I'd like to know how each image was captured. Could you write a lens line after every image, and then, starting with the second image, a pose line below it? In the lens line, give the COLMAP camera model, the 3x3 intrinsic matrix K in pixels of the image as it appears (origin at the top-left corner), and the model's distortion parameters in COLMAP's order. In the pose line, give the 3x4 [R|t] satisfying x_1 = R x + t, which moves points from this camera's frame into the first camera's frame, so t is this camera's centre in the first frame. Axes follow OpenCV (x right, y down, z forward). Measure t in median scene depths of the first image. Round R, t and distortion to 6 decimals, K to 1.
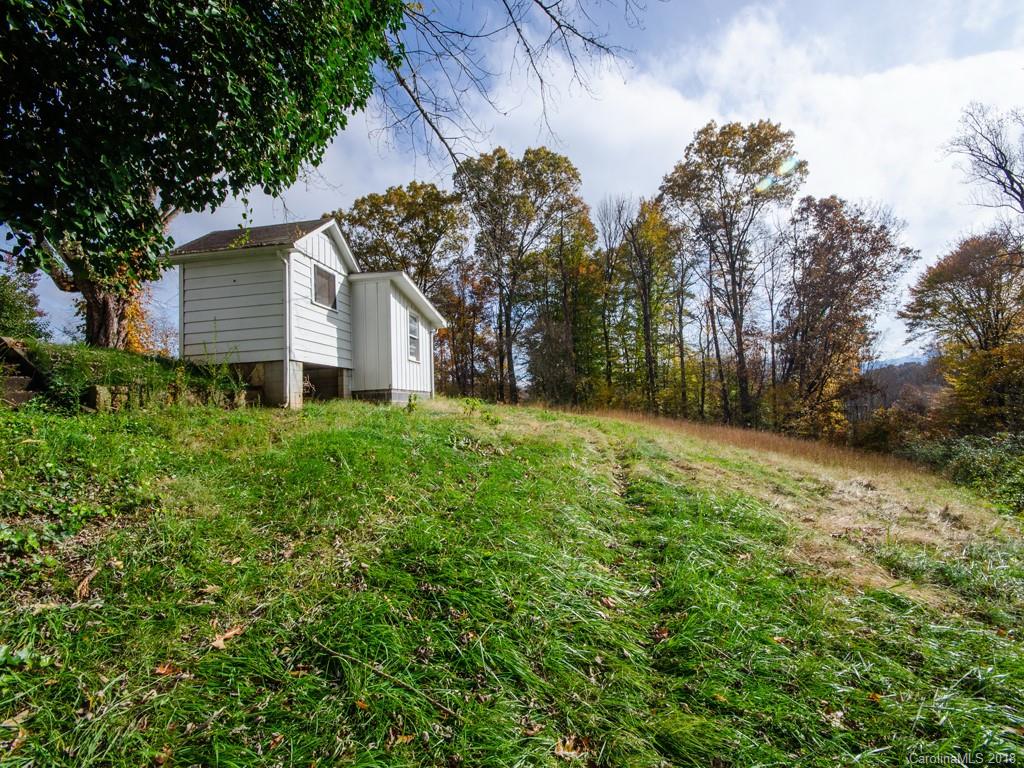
lens RADIAL K [[453.0, 0, 512.0], [0, 453.0, 384.0], [0, 0, 1]] dist [0.000124, 0.000014]
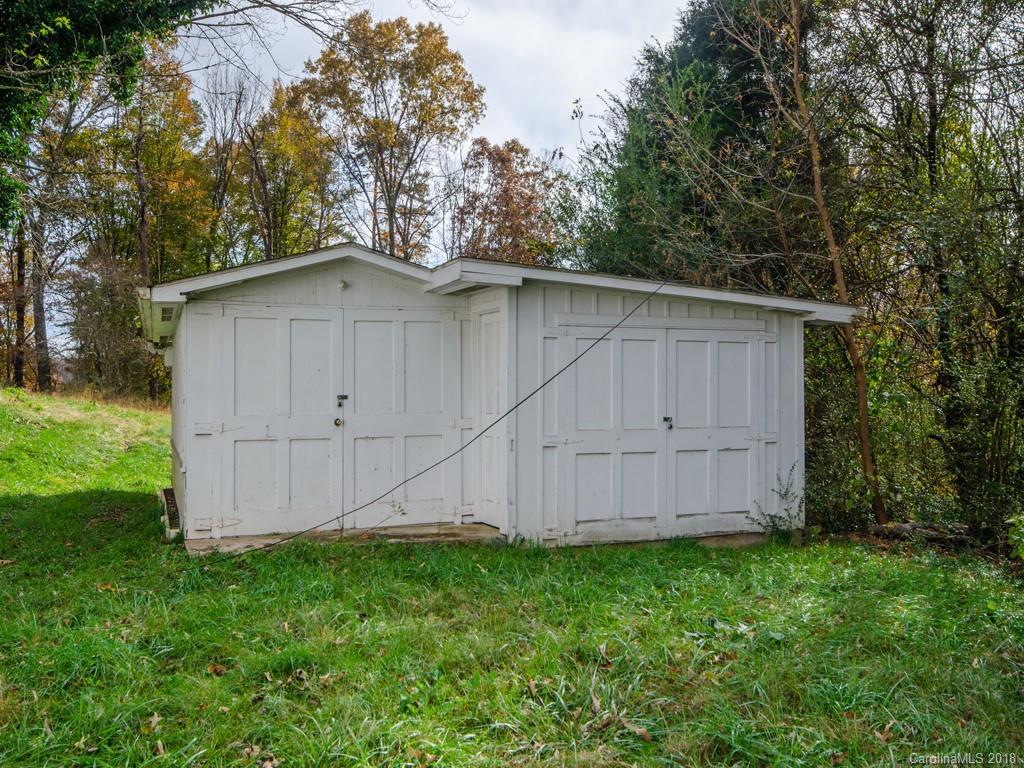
lens RADIAL K [[959.4, 0, 511.7], [0, 959.4, 410.4], [0, 0, 1]] dist [0.008732, 0.002799]
pose [[0.893405, 0.031797, 0.448125, -0.015446], [-0.056667, 0.997501, 0.042196, -0.024597], [-0.445663, -0.063092, 0.892974, -0.495761]]
